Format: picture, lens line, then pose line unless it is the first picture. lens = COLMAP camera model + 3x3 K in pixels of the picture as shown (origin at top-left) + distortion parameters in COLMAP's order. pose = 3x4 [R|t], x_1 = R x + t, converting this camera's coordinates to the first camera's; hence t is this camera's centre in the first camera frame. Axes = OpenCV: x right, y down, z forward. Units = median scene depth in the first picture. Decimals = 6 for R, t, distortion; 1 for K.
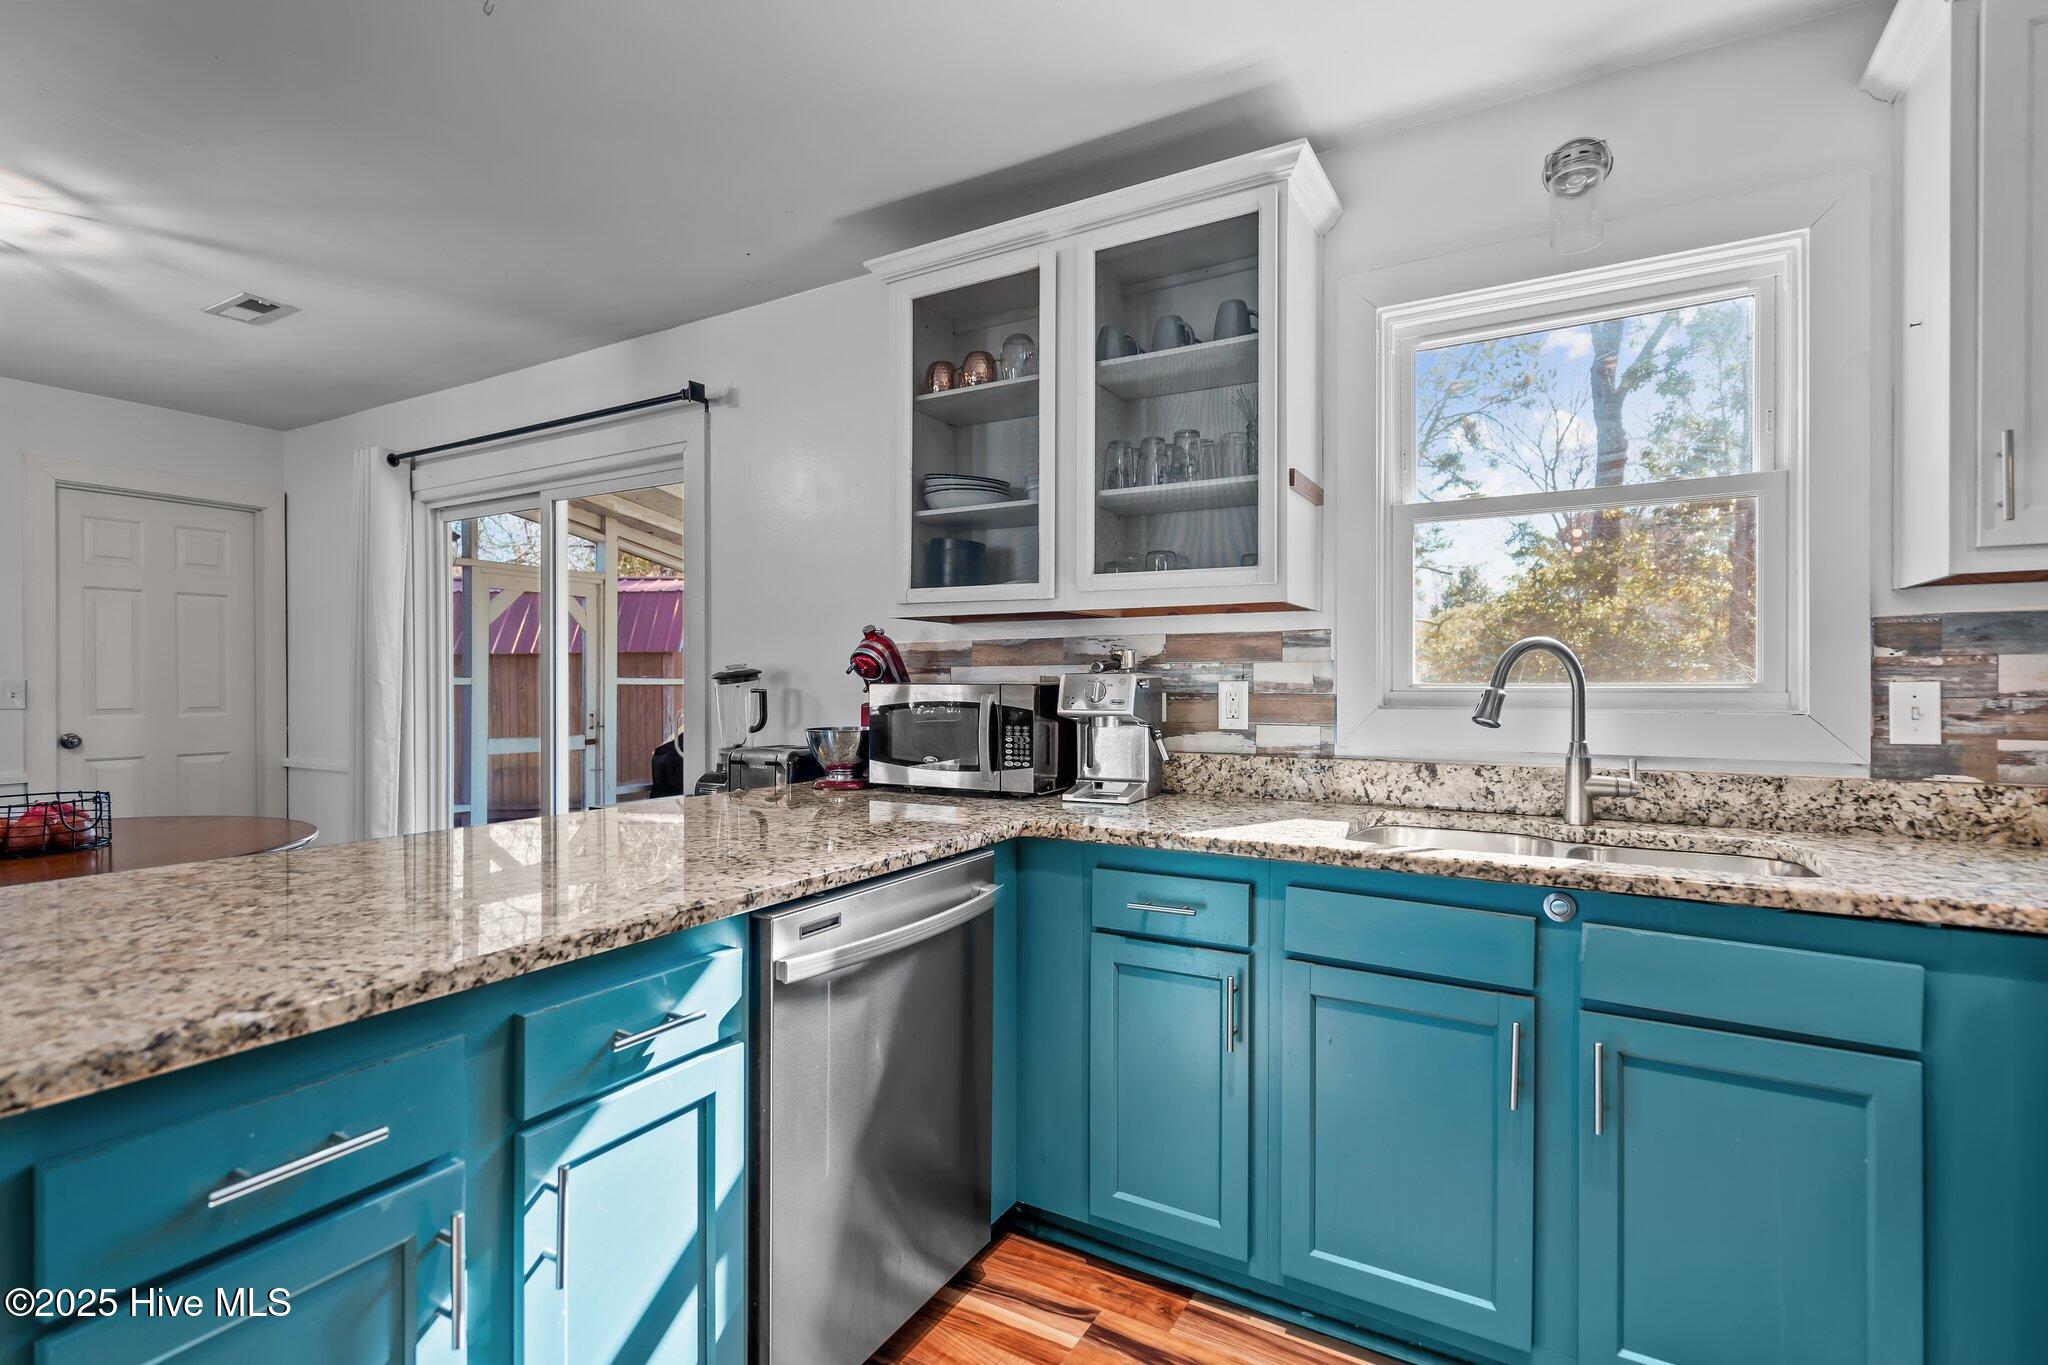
lens RADIAL K [[944.7, 0, 1026.1], [0, 944.7, 693.2], [0, 0, 1]] dist [-0.000805, -0.001251]
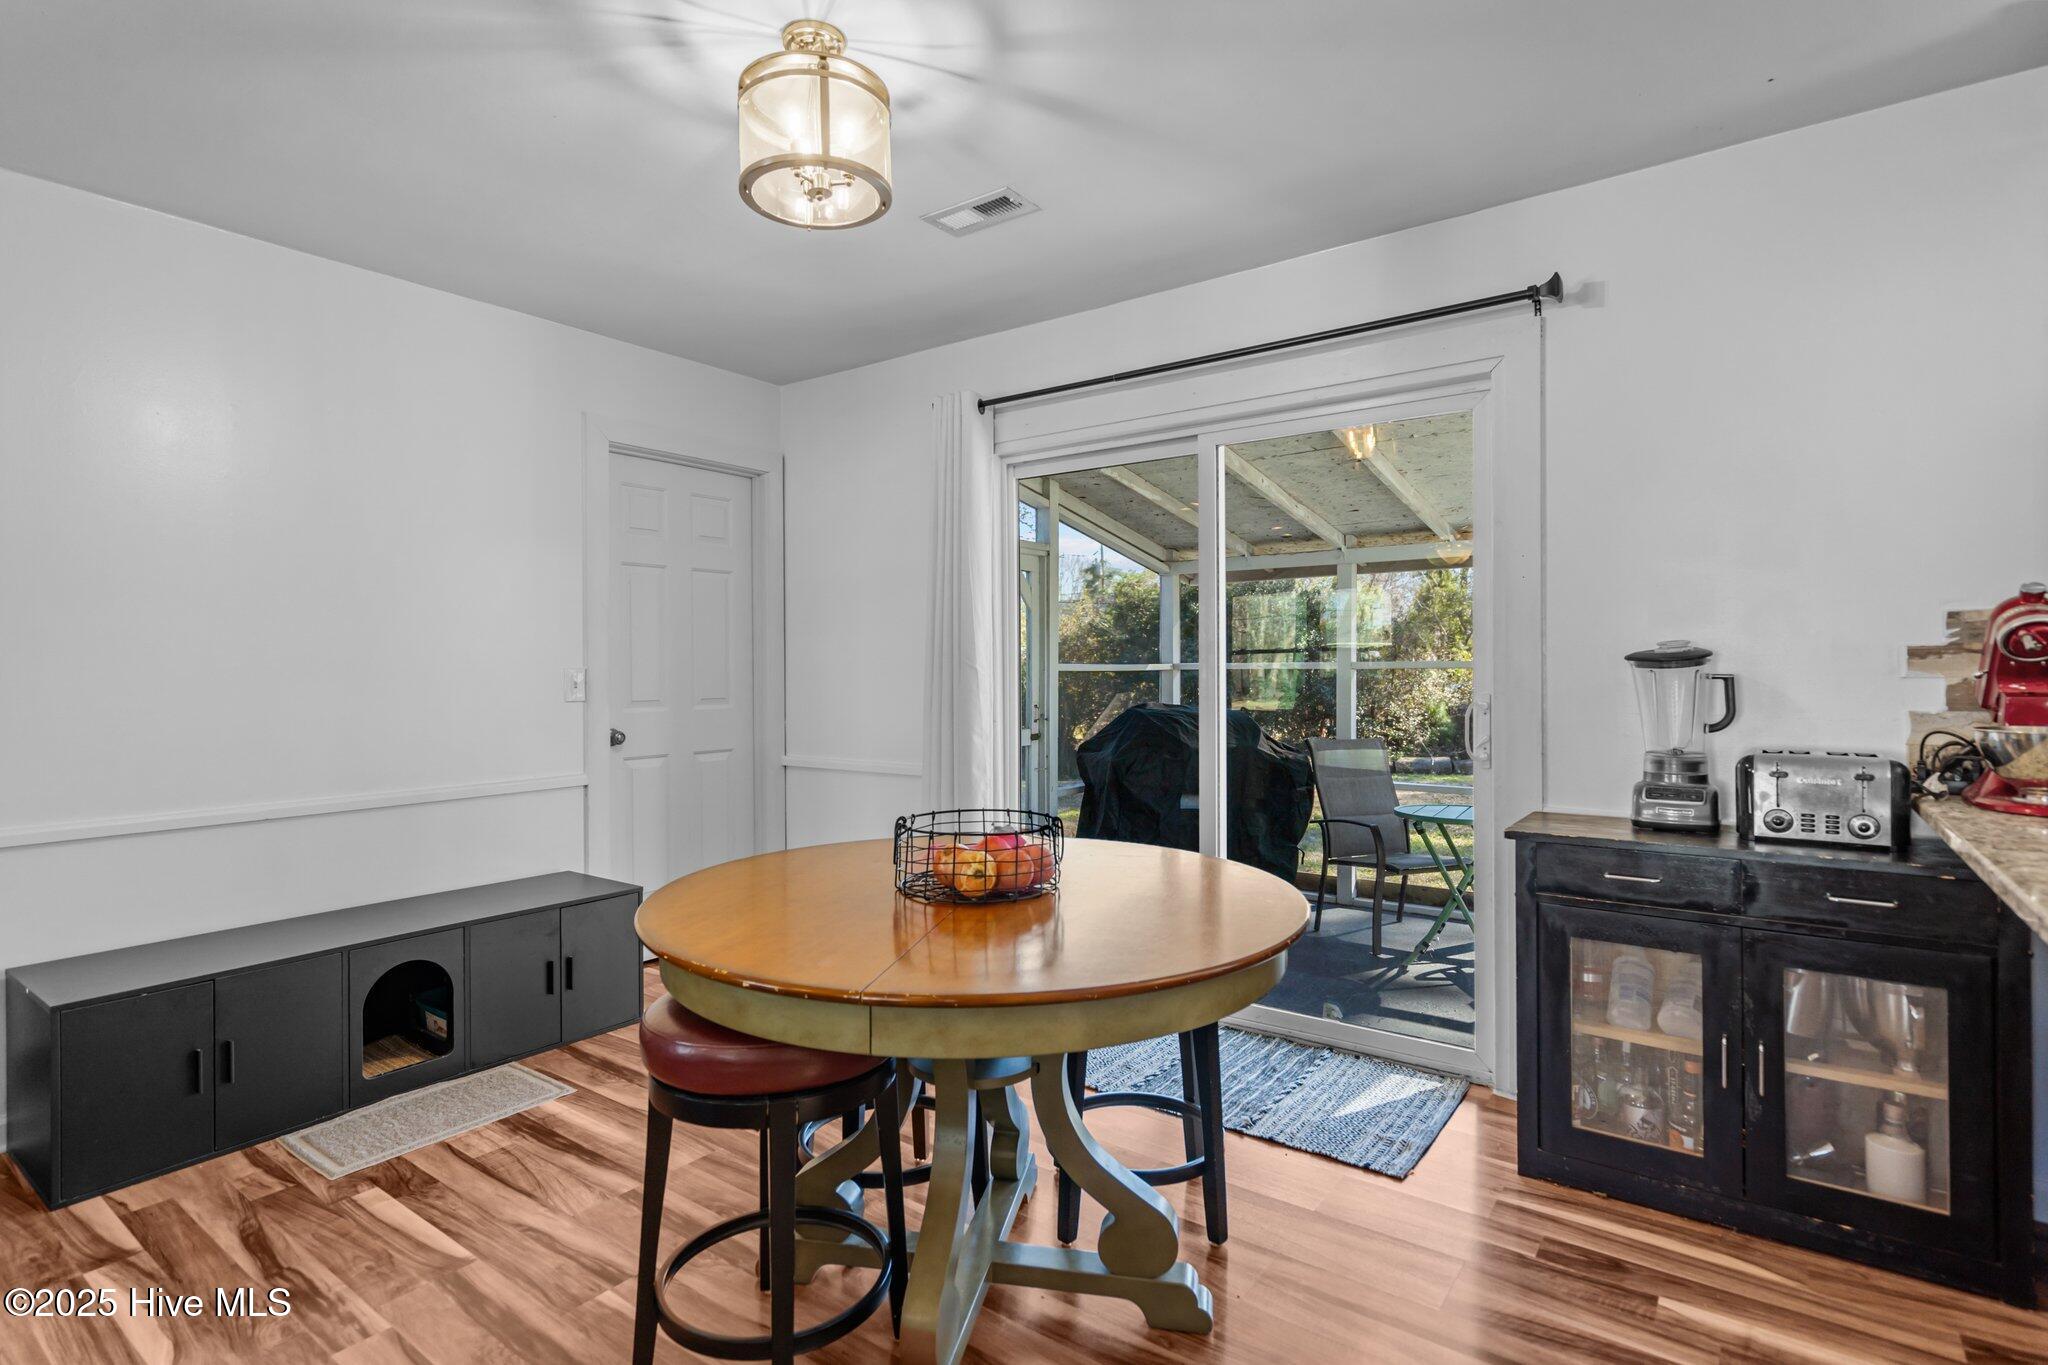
lens RADIAL K [[1001.1, 0, 1012.1], [0, 1001.1, 670.1], [0, 0, 1]] dist [-0.002085, -0.000047]
pose [[0.993187, -0.003952, -0.116466, -0.539528], [0.002782, 0.999944, -0.010205, -0.000942], [0.116499, 0.009812, 0.993142, 0.113188]]
